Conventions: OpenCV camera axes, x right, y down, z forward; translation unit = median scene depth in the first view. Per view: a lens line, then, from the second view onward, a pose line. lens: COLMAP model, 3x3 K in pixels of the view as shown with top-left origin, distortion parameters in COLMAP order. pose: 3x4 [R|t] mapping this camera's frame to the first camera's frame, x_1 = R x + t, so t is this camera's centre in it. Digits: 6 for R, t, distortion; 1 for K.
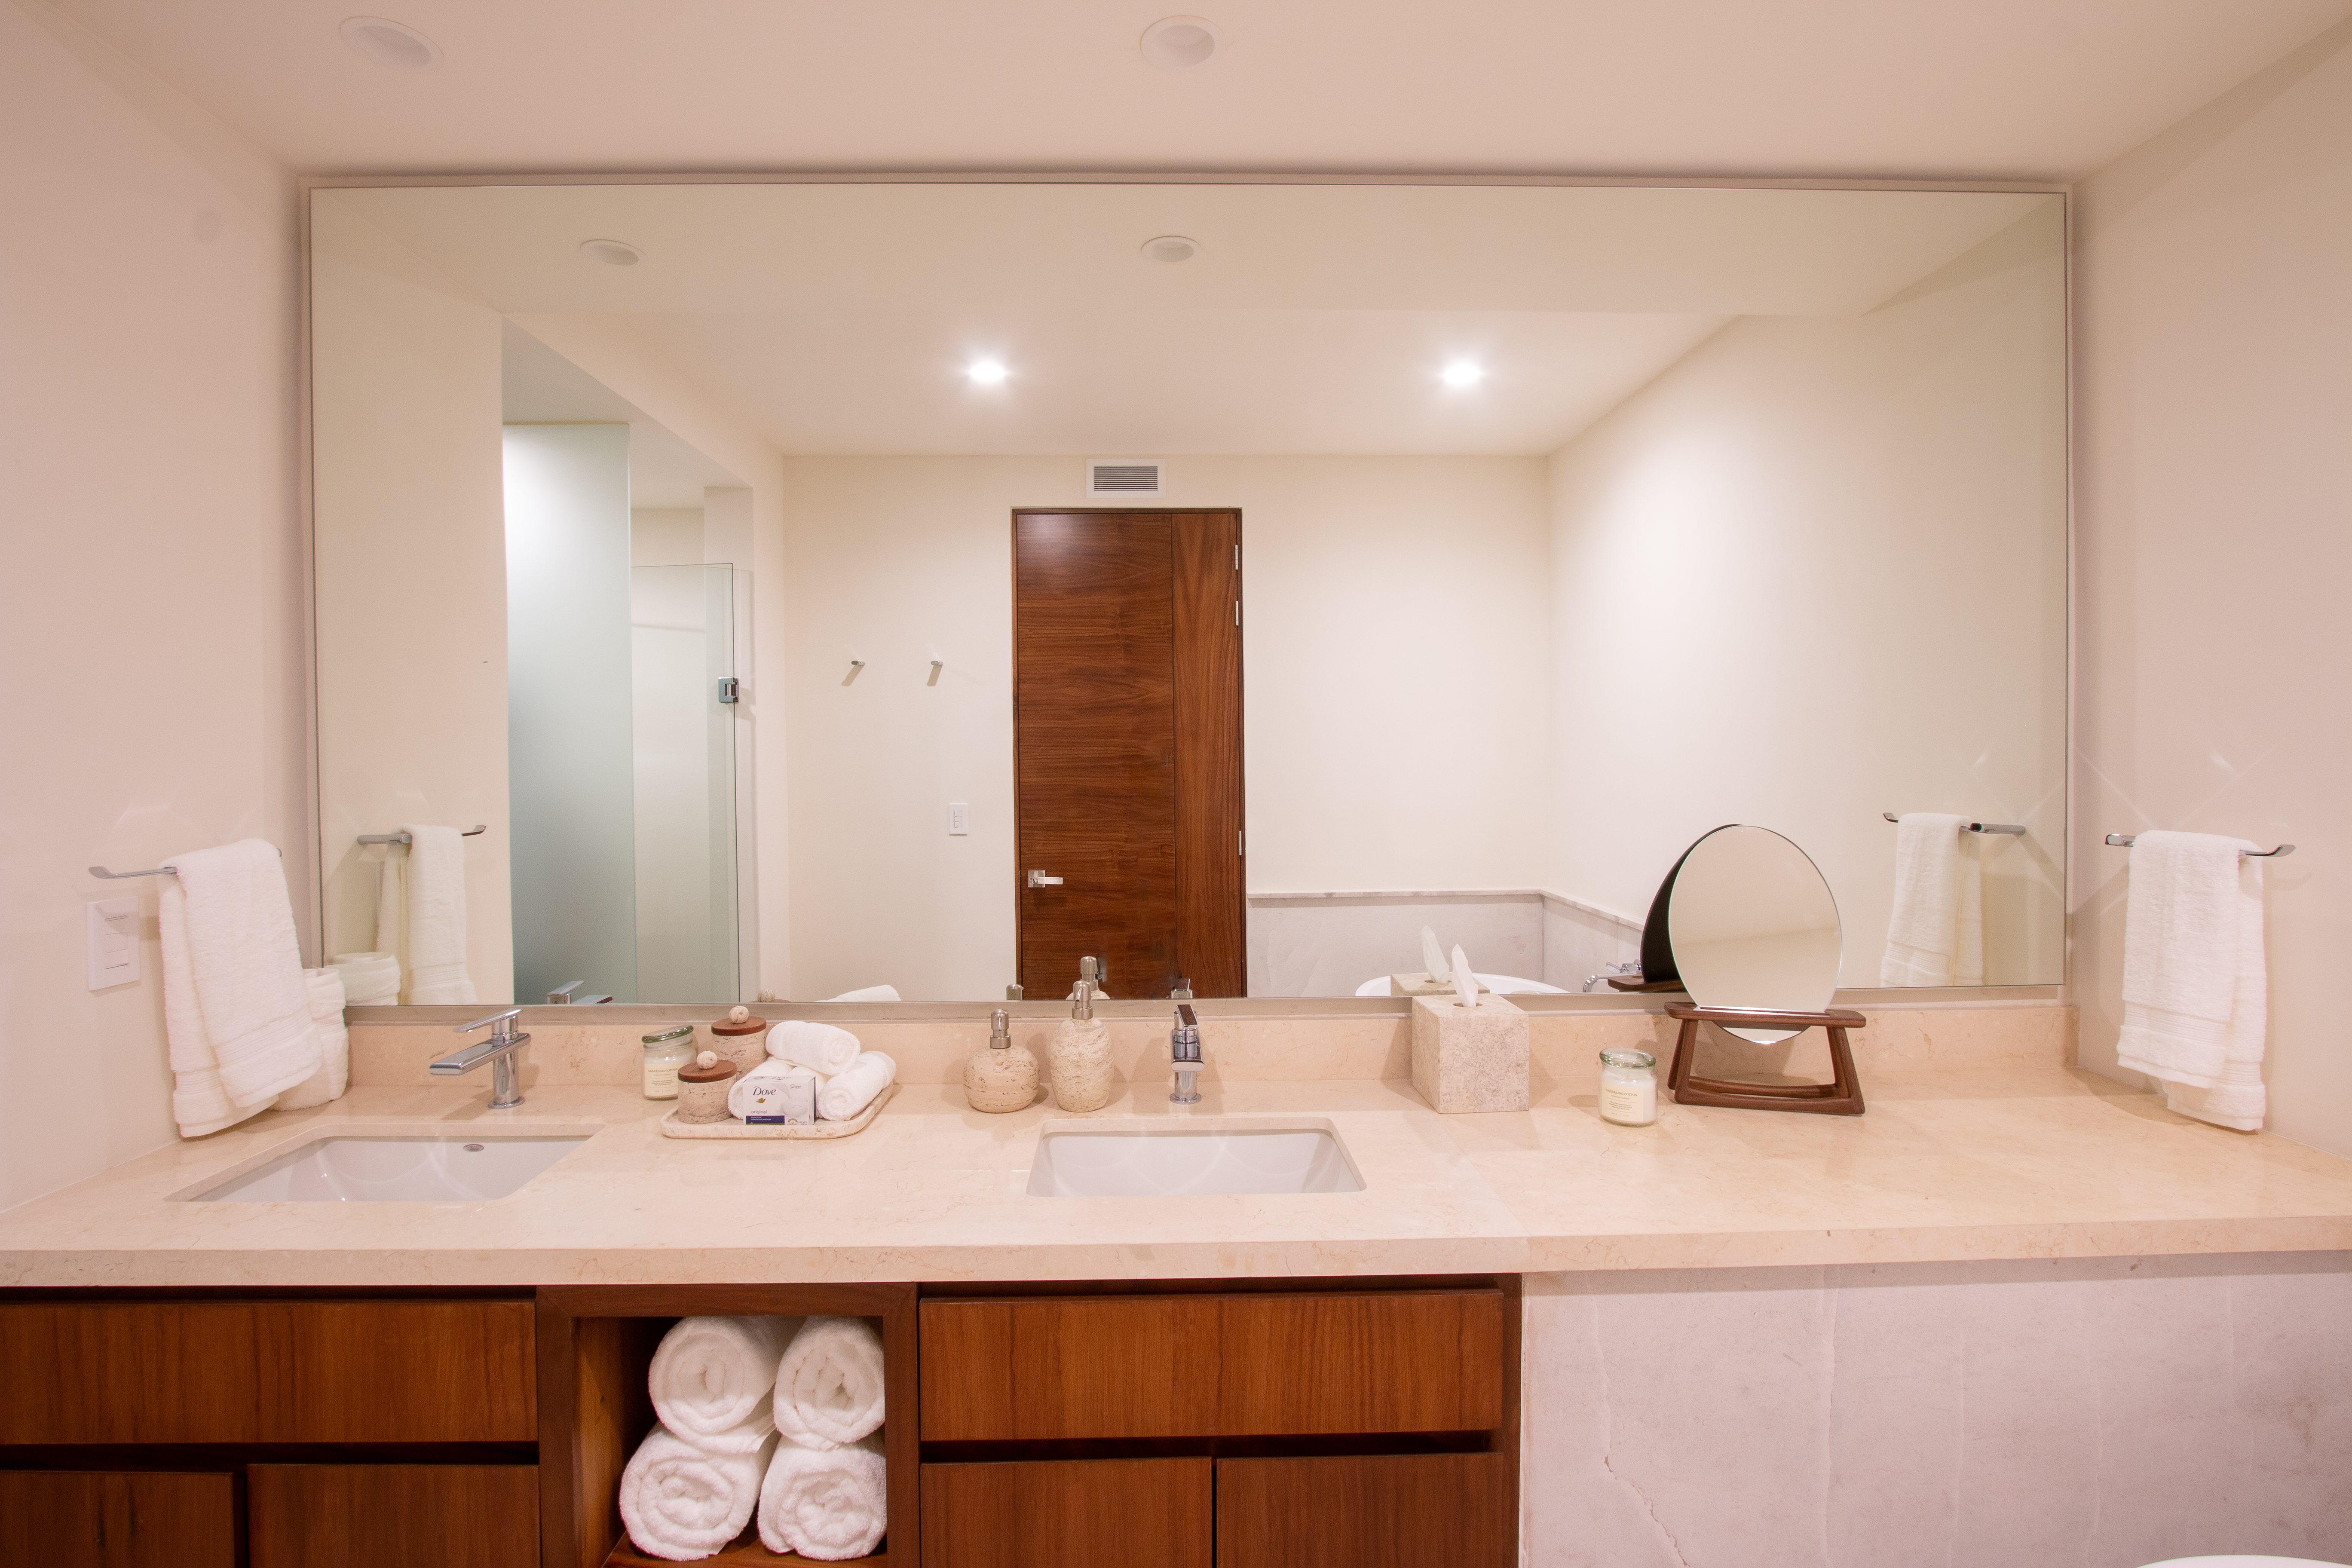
lens RADIAL K [[1087.6, 0, 1164.1], [0, 1087.6, 770.5], [0, 0, 1]] dist [-0.021141, 0.004765]
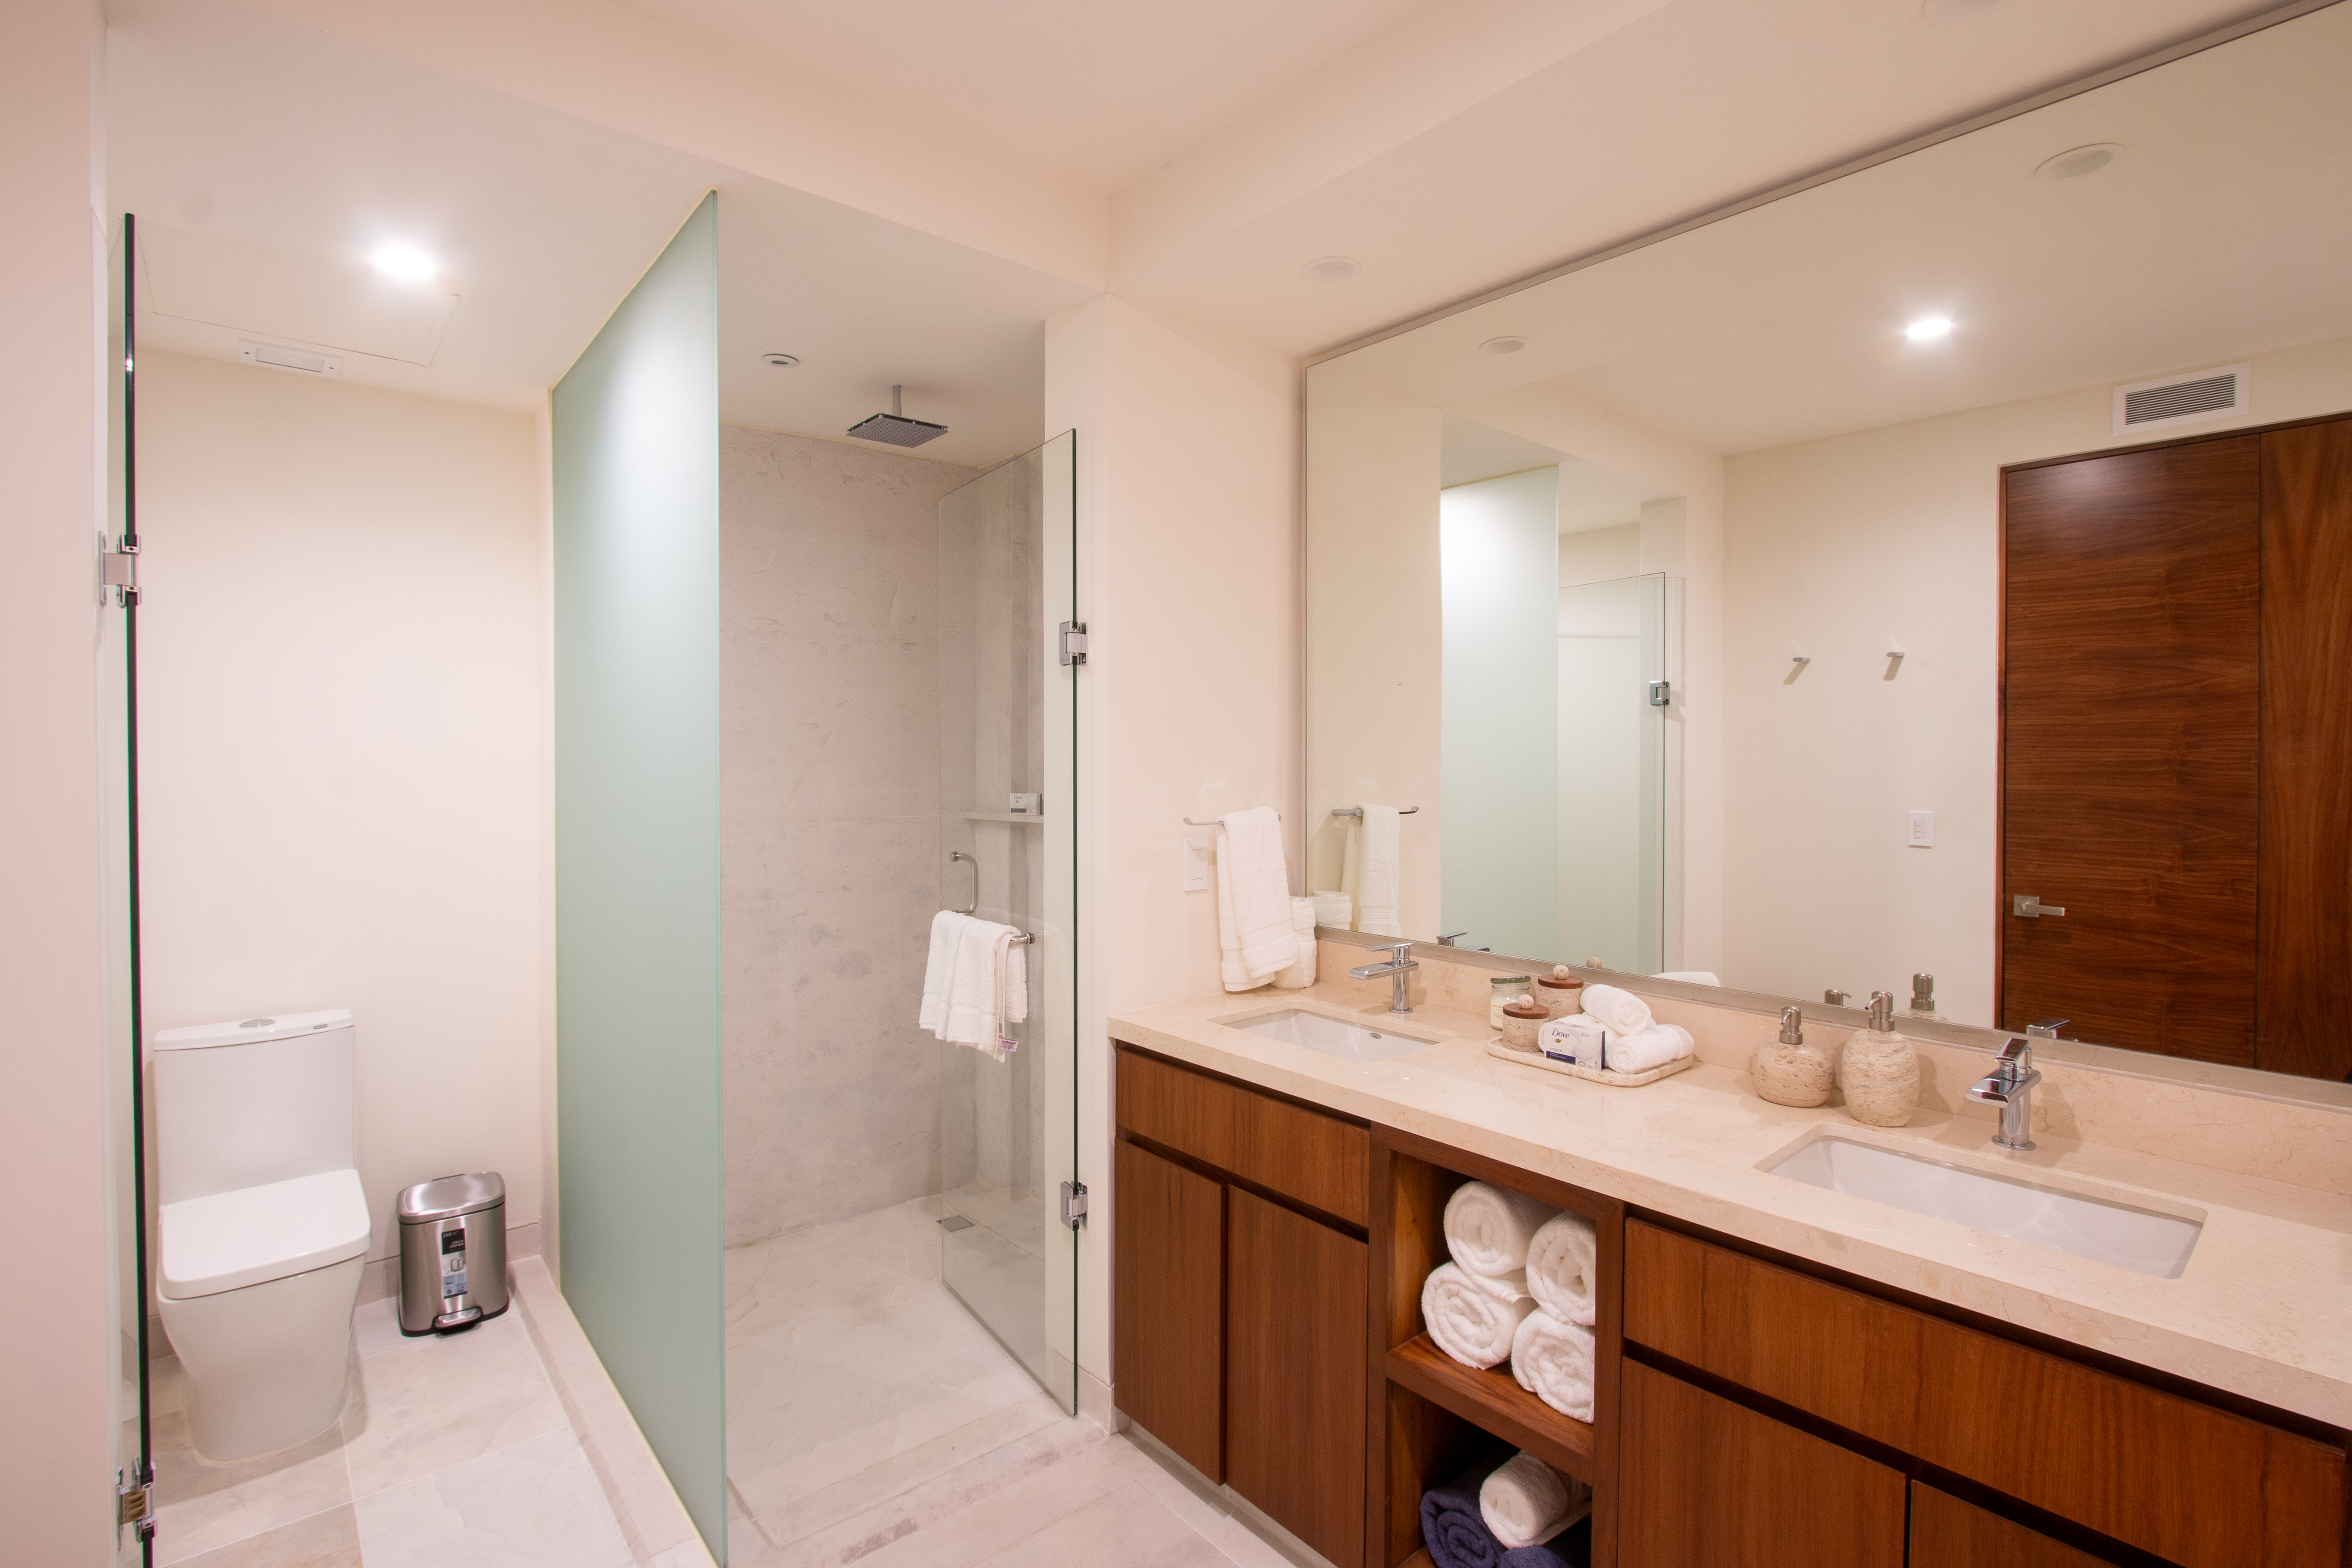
lens RADIAL K [[1102.3, 0, 1161.2], [0, 1102.3, 770.5], [0, 0, 1]] dist [-0.022836, 0.005761]
pose [[0.632376, 0.018380, -0.774443, 0.274169], [-0.018015, 0.999797, 0.009018, 0.000290], [0.774452, 0.008249, 0.632579, -0.113844]]
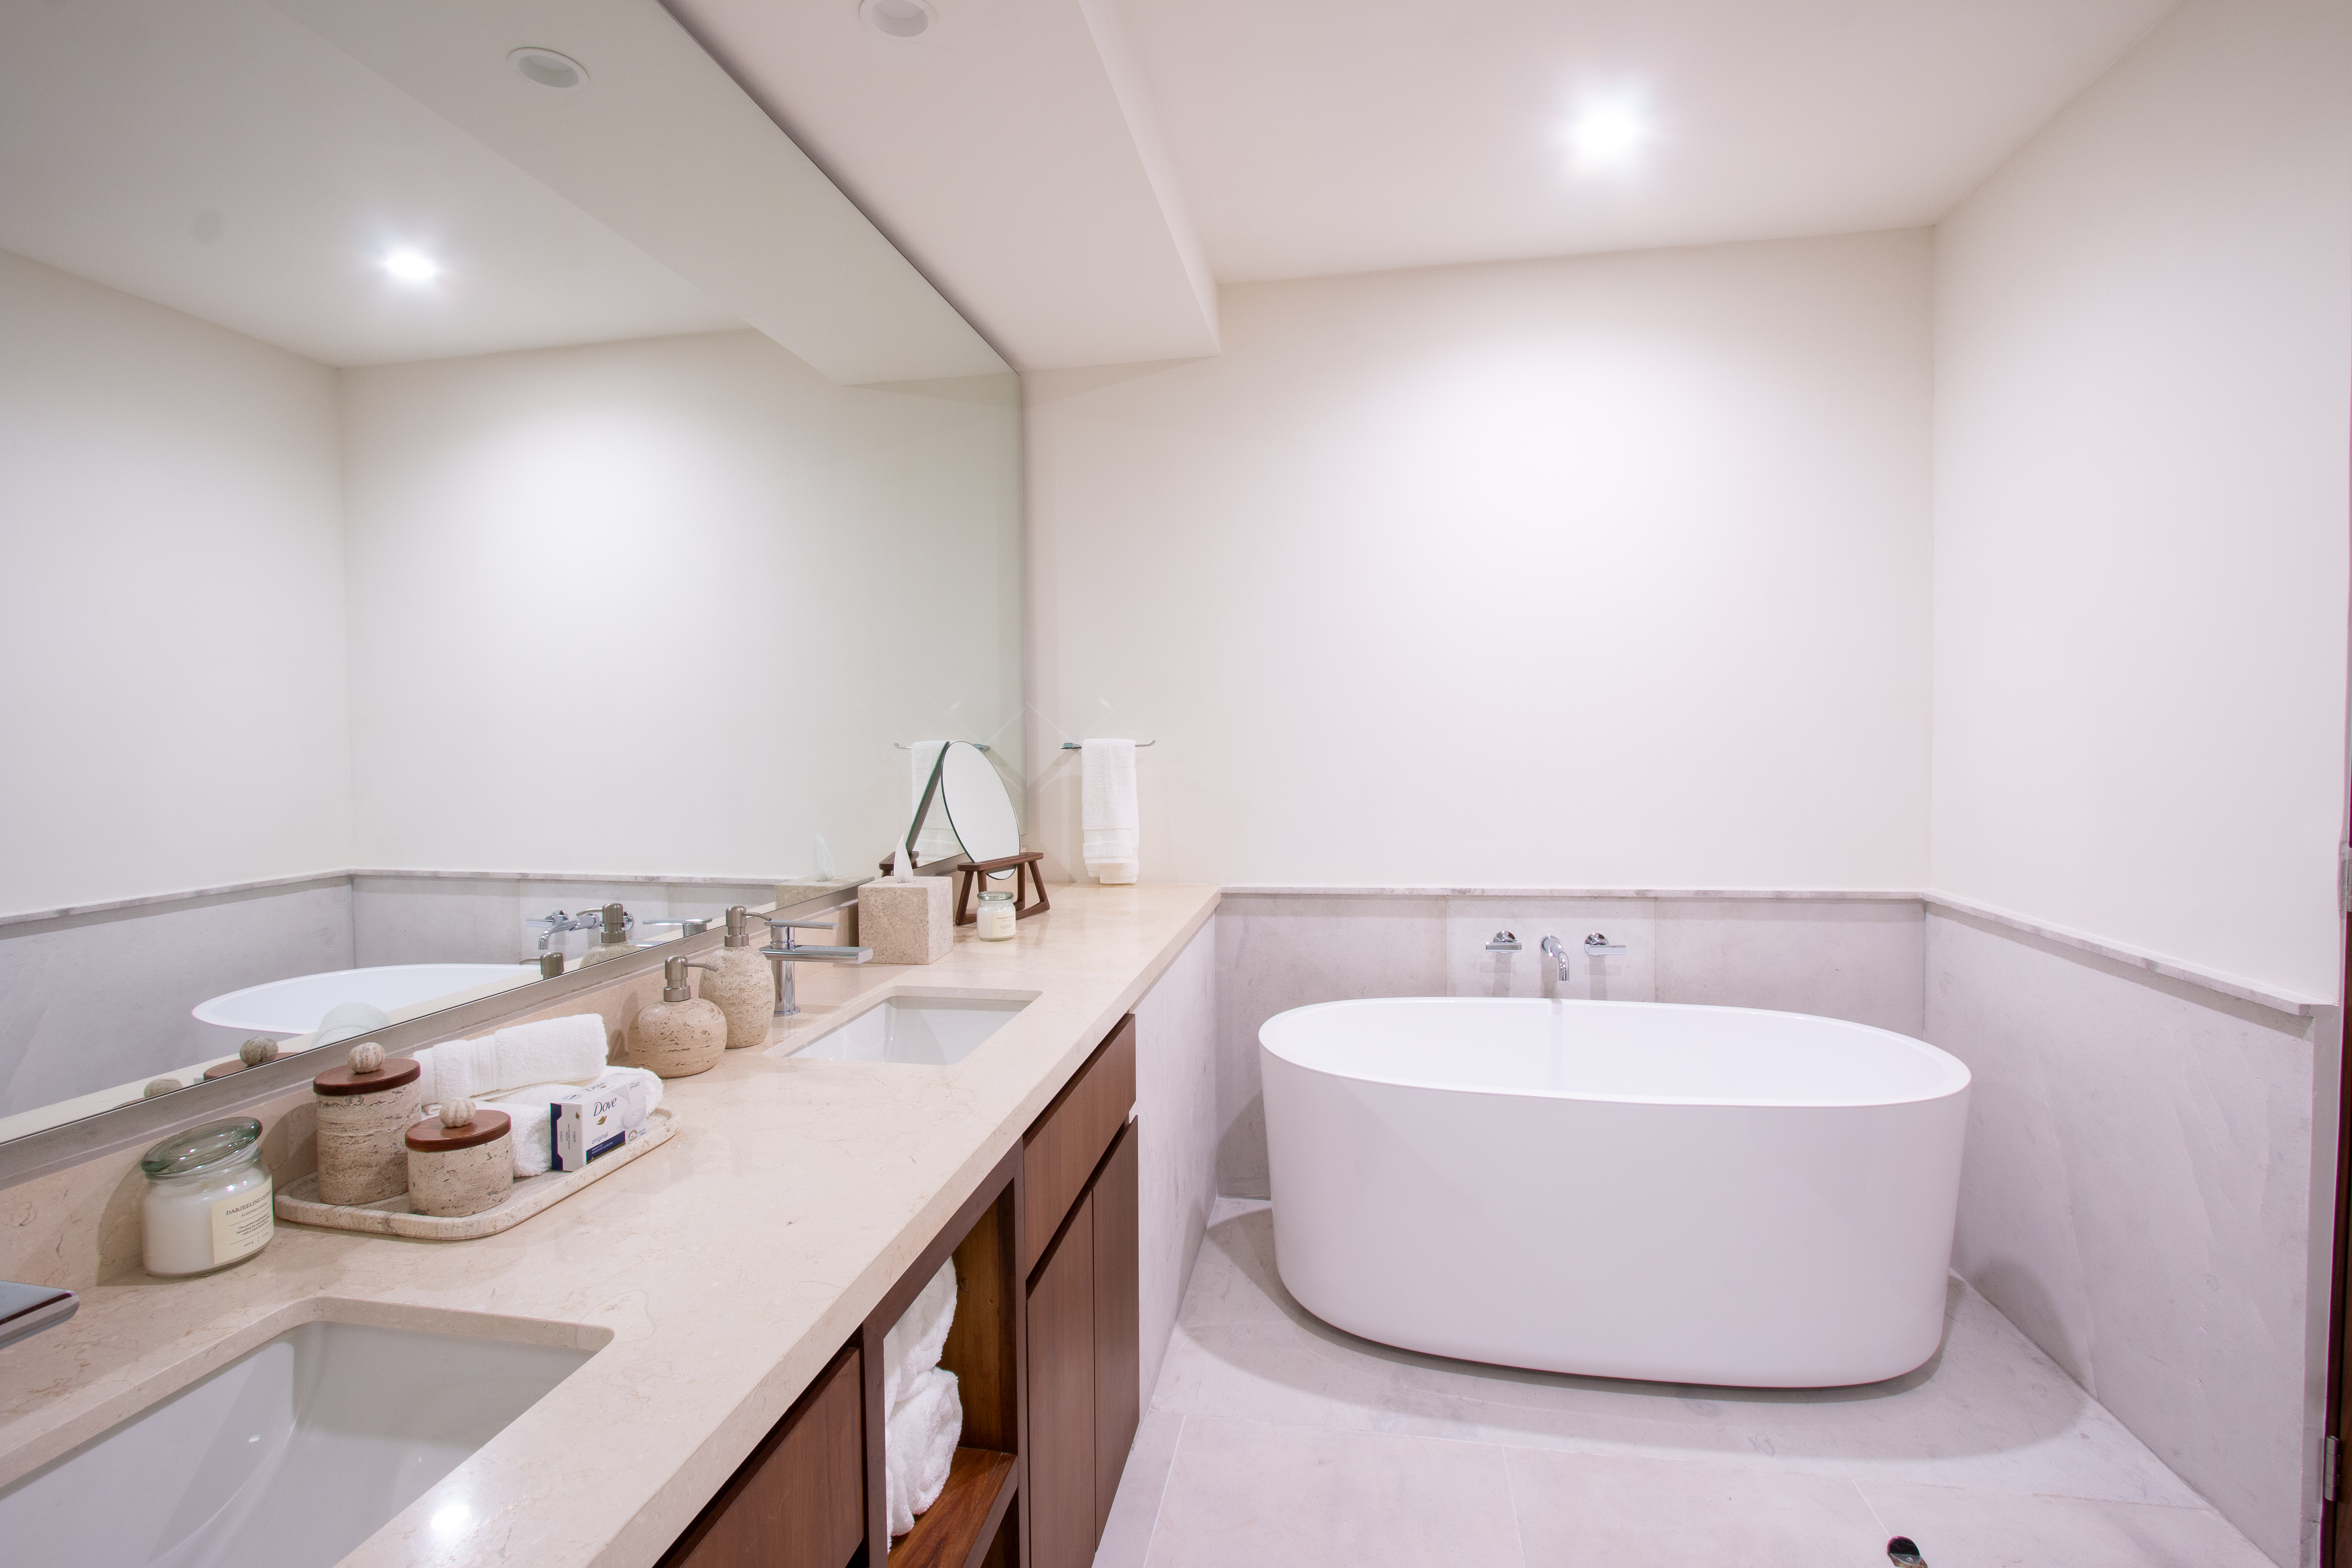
lens RADIAL K [[1087.6, 0, 1164.1], [0, 1087.6, 770.5], [0, 0, 1]] dist [-0.021141, 0.004765]
pose [[0.194633, -0.026612, 0.980515, -0.917944], [0.025472, 0.999432, 0.022069, 0.070494], [-0.980545, 0.020680, 0.195200, 0.478078]]
